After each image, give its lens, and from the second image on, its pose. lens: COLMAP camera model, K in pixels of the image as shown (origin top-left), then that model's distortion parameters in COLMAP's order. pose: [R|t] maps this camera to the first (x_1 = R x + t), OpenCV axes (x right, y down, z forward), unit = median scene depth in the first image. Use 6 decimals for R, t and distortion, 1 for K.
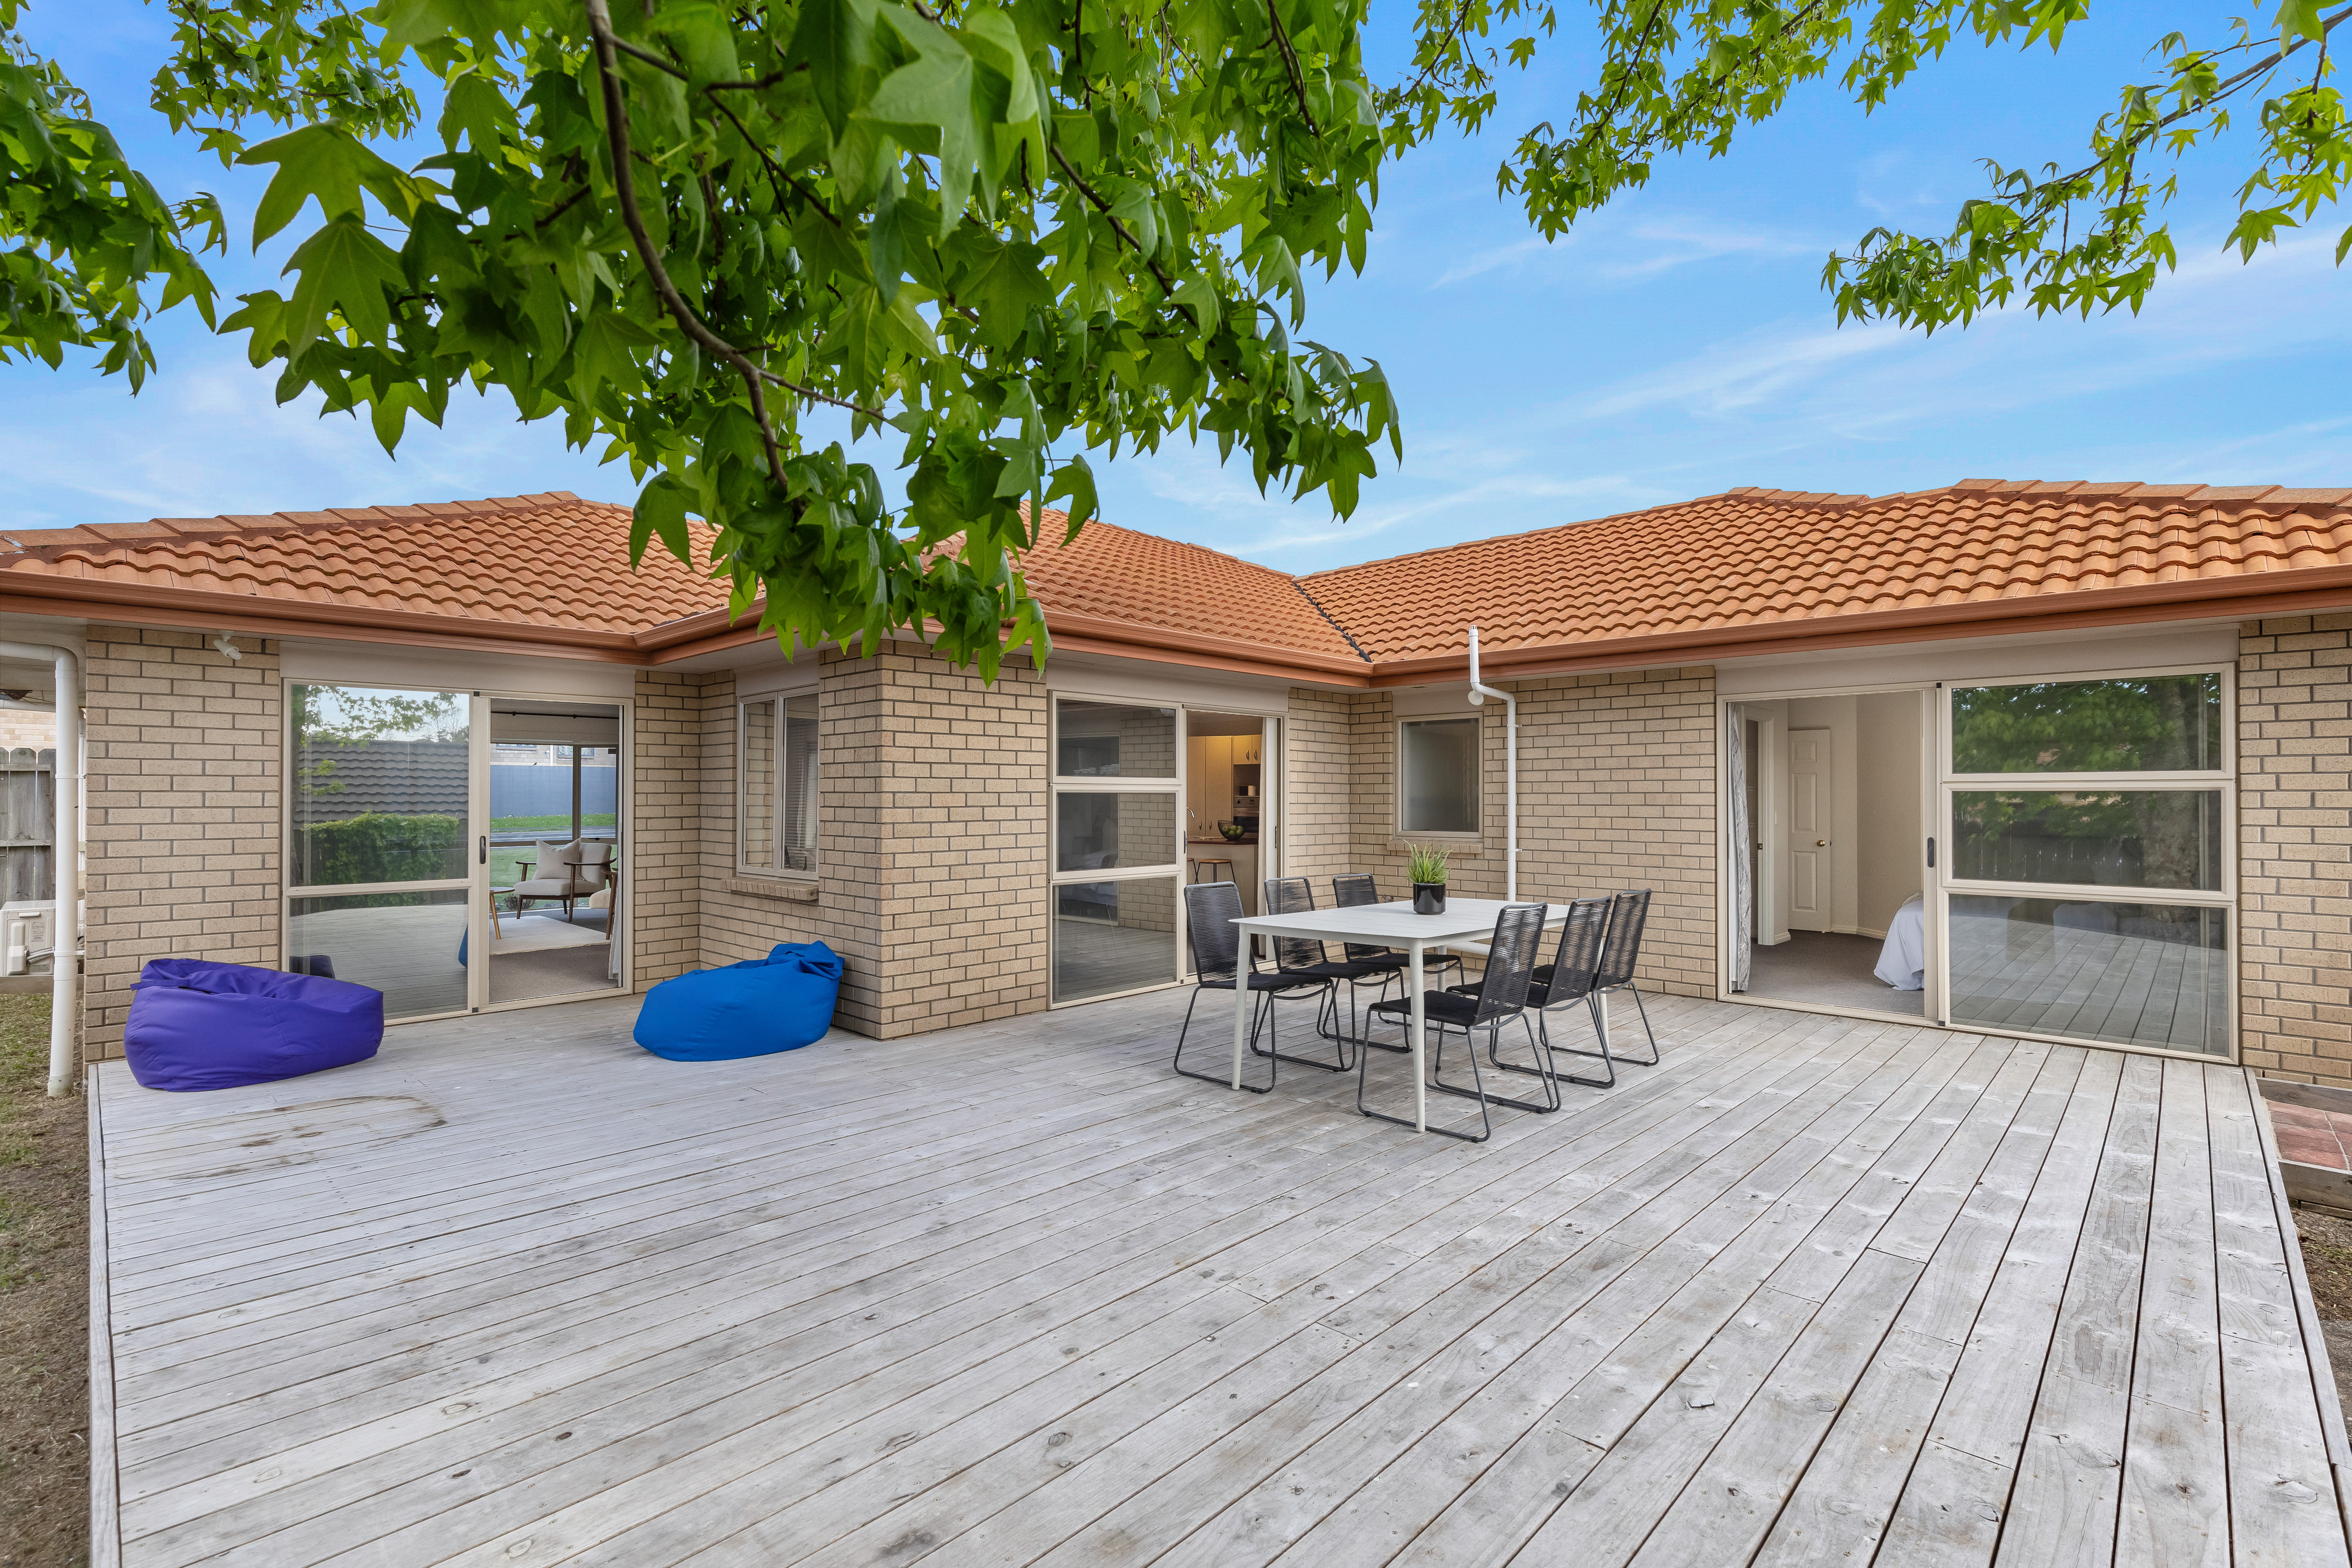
lens RADIAL K [[1050.8, 0, 1176.0], [0, 1050.8, 784.0], [0, 0, 1]] dist [-0.000207, 0.000091]
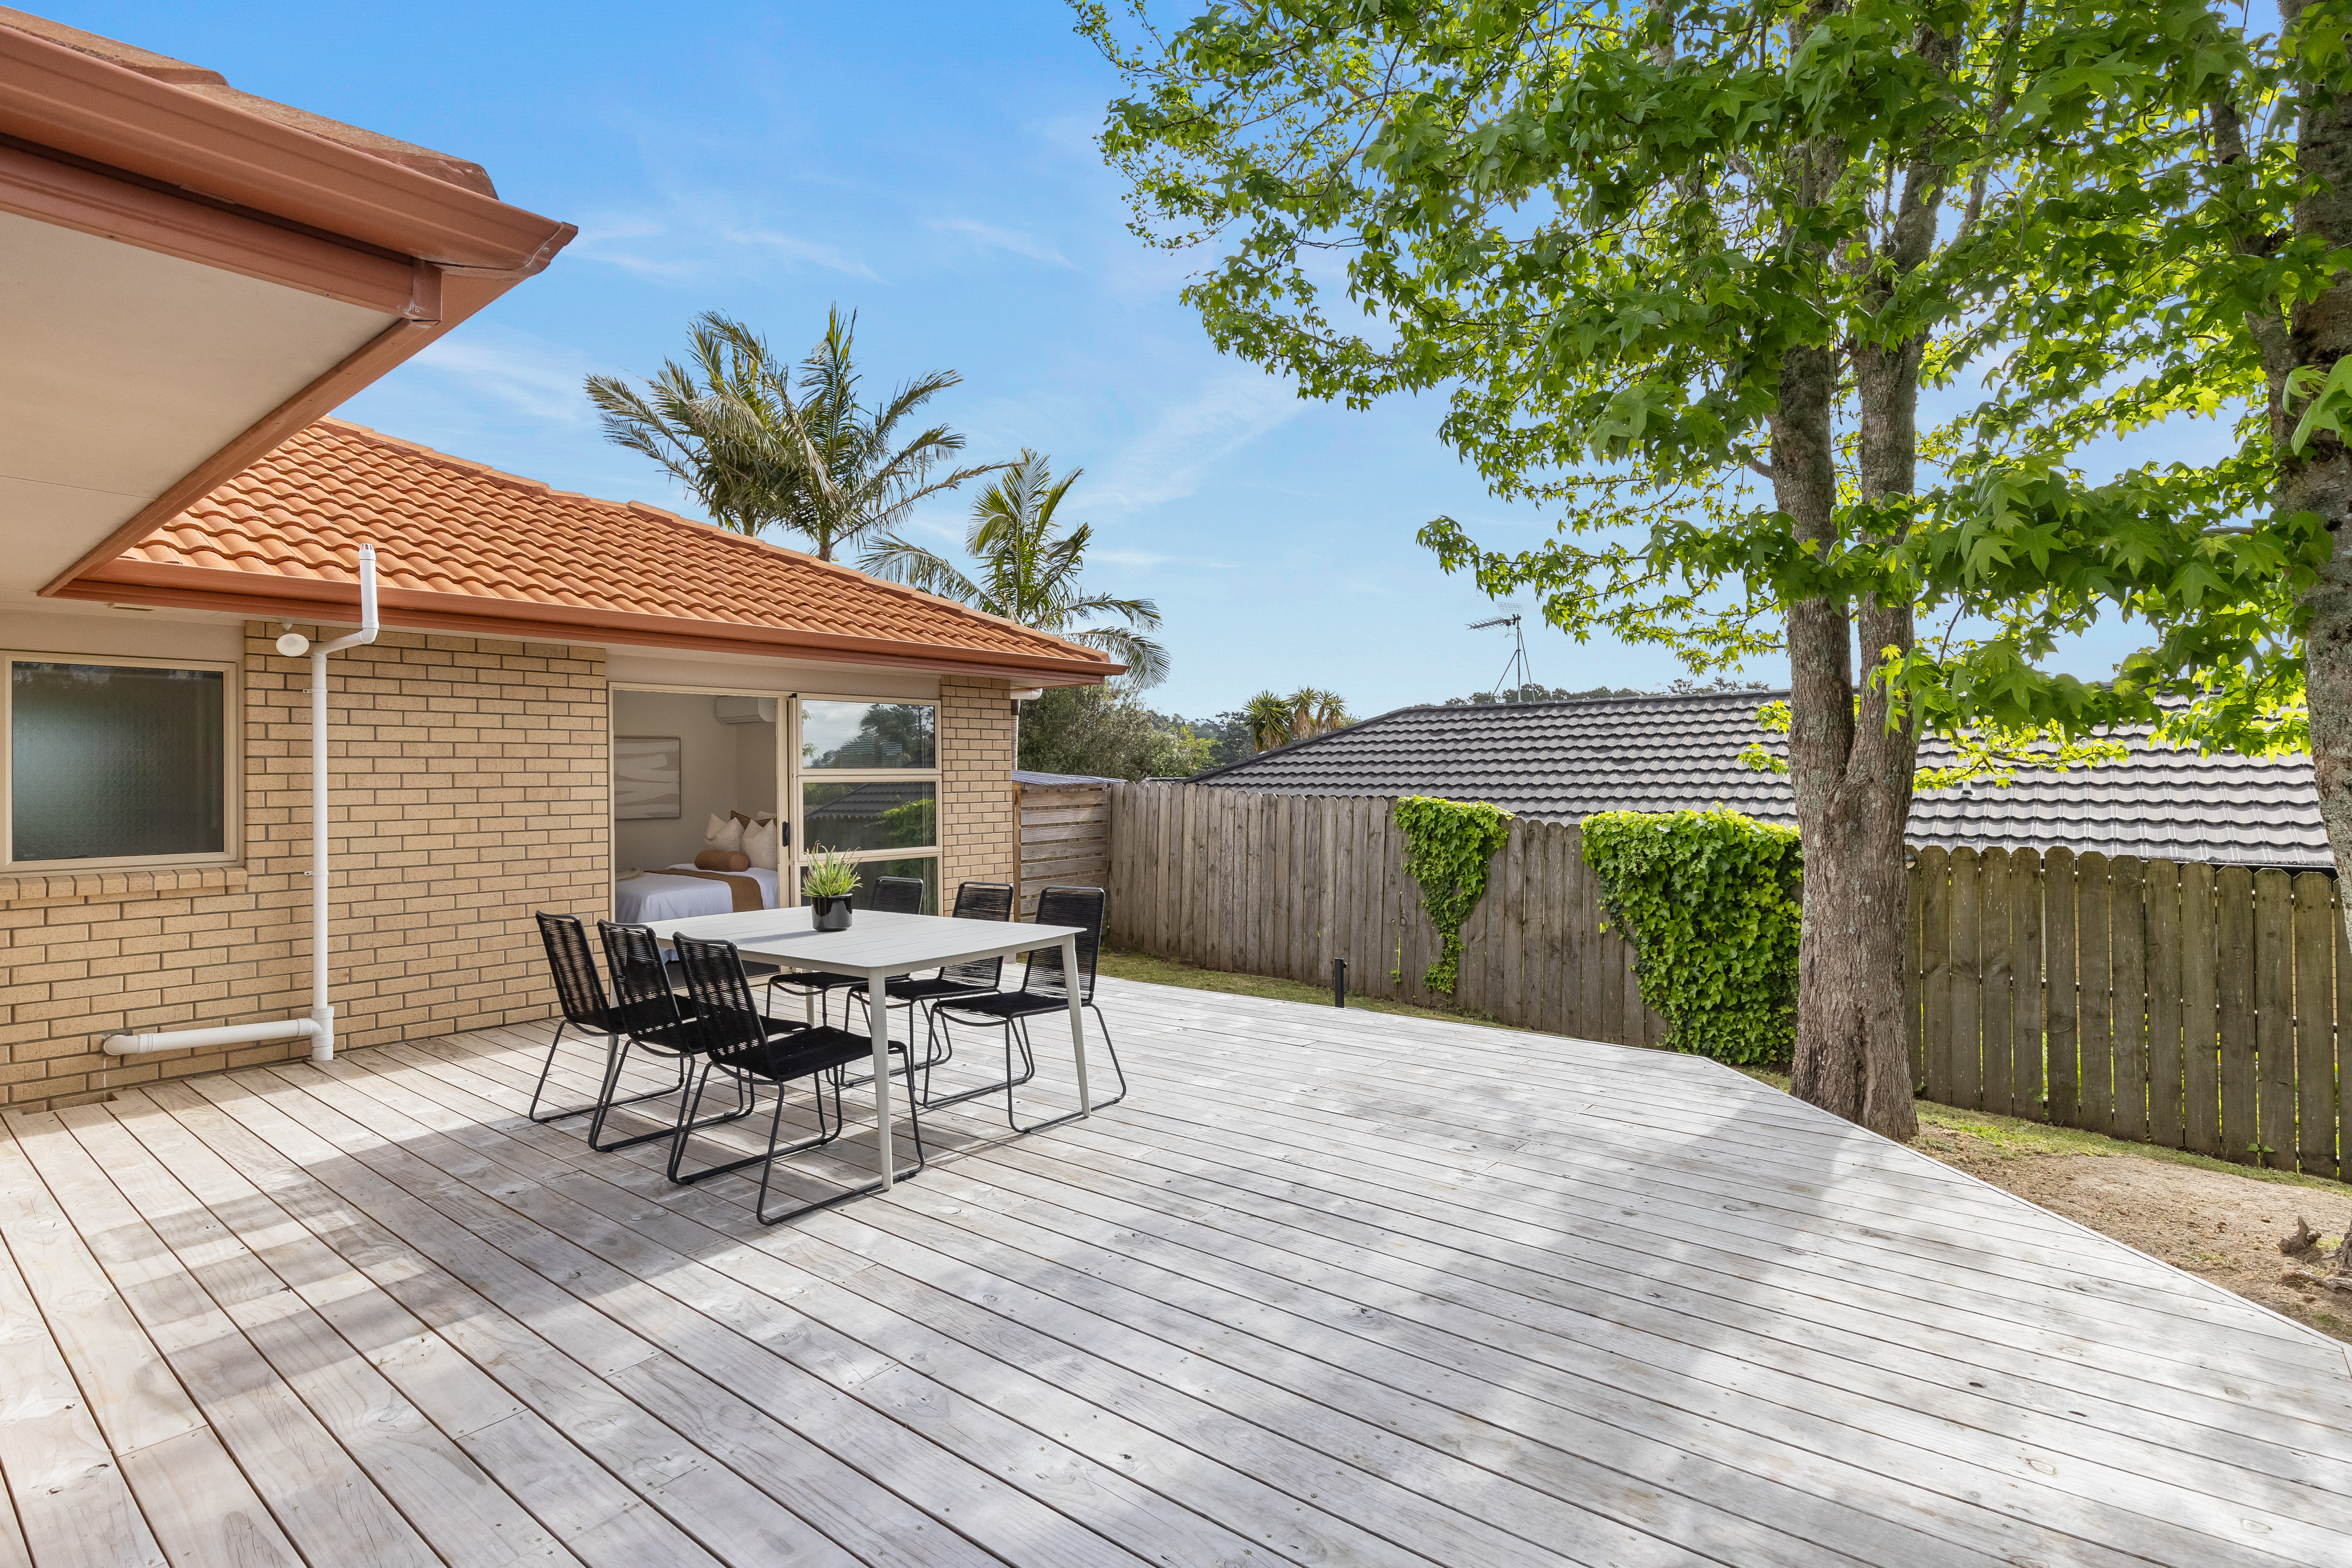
lens RADIAL K [[1093.5, 0, 1176.0], [0, 1093.5, 784.0], [0, 0, 1]] dist [0.000331, -0.000075]
pose [[-0.054139, -0.010837, 0.998475, -0.470960], [-0.007362, 0.999918, 0.010454, -0.007174], [-0.998506, -0.006785, -0.054214, 0.533318]]
